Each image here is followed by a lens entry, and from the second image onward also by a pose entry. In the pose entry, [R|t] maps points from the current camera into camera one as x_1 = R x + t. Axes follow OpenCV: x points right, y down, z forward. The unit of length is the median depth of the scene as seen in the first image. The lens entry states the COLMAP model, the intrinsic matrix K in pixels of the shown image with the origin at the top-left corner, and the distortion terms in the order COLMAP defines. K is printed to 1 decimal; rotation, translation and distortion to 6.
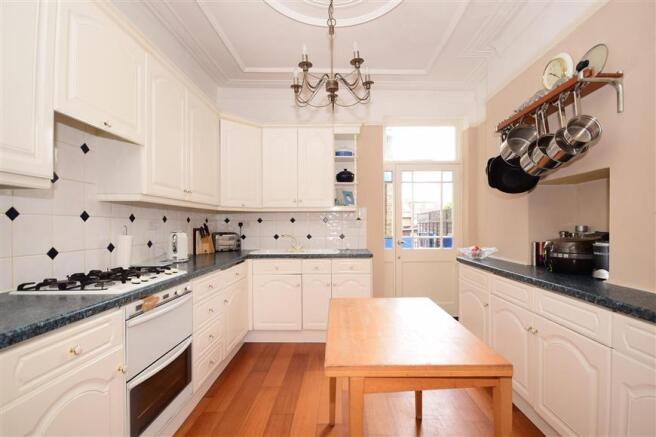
lens RADIAL K [[290.9, 0, 327.8], [0, 290.9, 200.3], [0, 0, 1]] dist [0.000402, -0.000165]
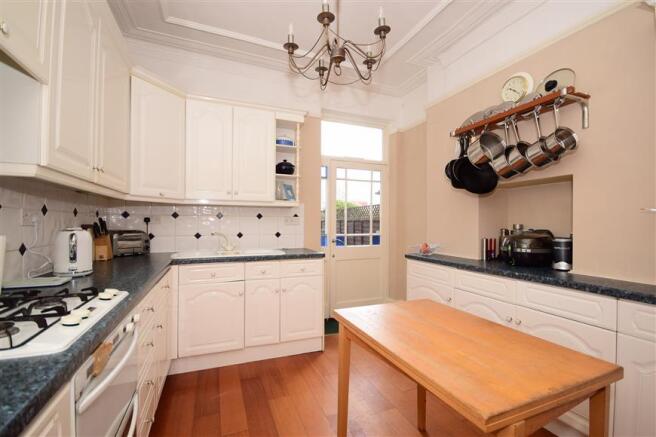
lens RADIAL K [[290.9, 0, 327.8], [0, 290.9, 200.3], [0, 0, 1]] dist [0.000402, -0.000165]
pose [[0.925126, 0.037746, 0.377779, -0.181802], [-0.040353, 0.999185, -0.001014, 0.015267], [-0.377509, -0.014307, 0.925895, 0.135878]]
